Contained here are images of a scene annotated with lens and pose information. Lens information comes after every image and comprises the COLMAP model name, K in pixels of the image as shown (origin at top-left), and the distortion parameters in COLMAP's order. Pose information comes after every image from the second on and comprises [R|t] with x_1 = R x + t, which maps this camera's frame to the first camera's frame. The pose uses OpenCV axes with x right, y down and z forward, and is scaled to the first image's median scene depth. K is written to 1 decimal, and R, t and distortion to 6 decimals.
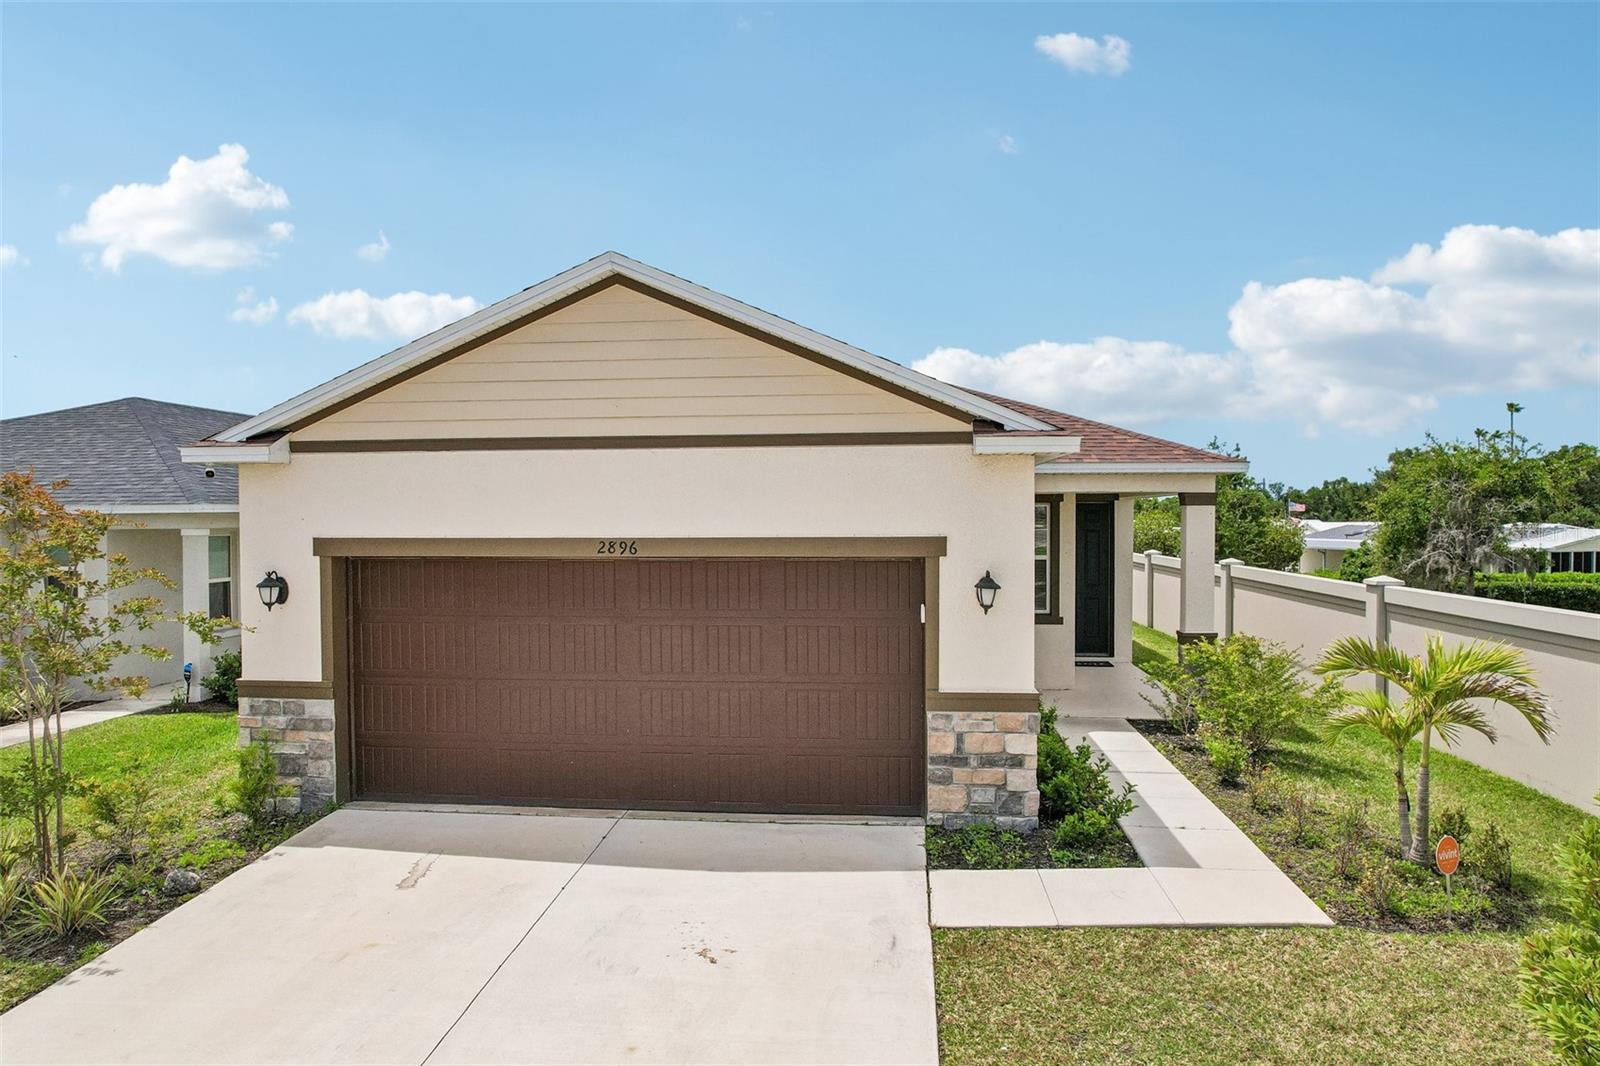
lens RADIAL K [[1035.8, 0, 800.0], [0, 1035.8, 533.0], [0, 0, 1]] dist [-0.030160, 0.003190]
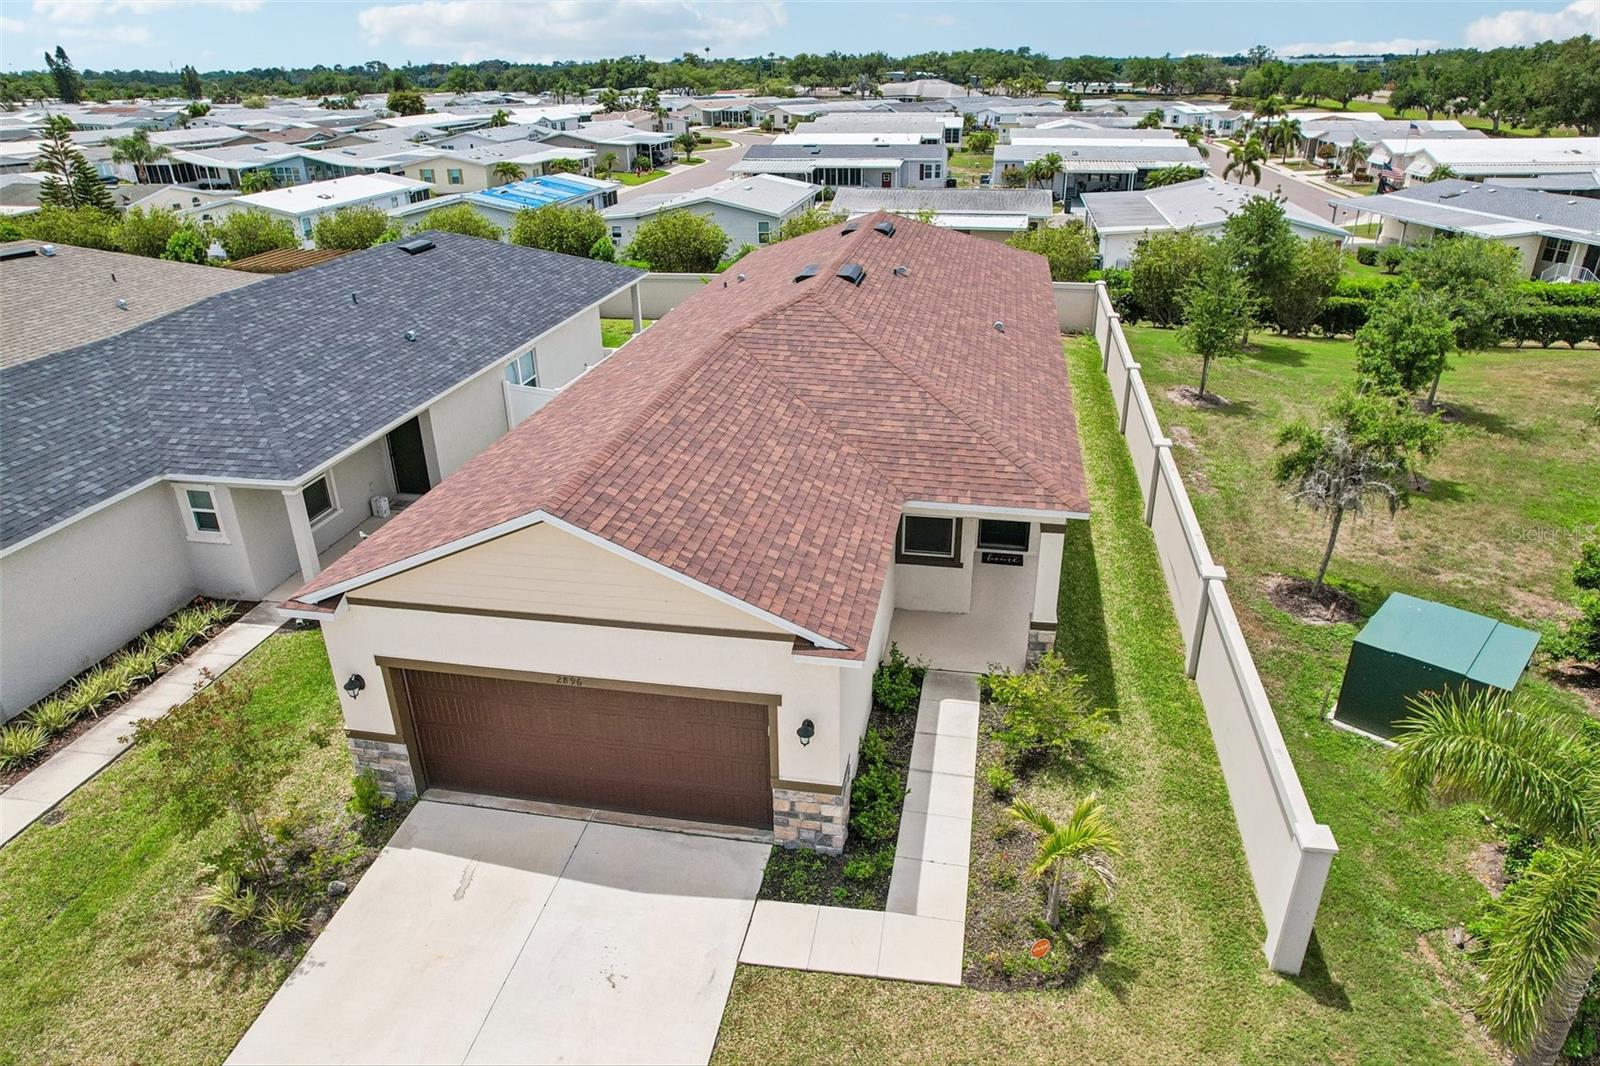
lens RADIAL K [[1035.8, 0, 800.0], [0, 1035.8, 533.0], [0, 0, 1]] dist [-0.030160, 0.003190]
pose [[0.995388, 0.030787, -0.090858, 0.294896], [0.009758, 0.909696, 0.415160, -0.822932], [0.095435, -0.414132, 0.905200, -0.243966]]
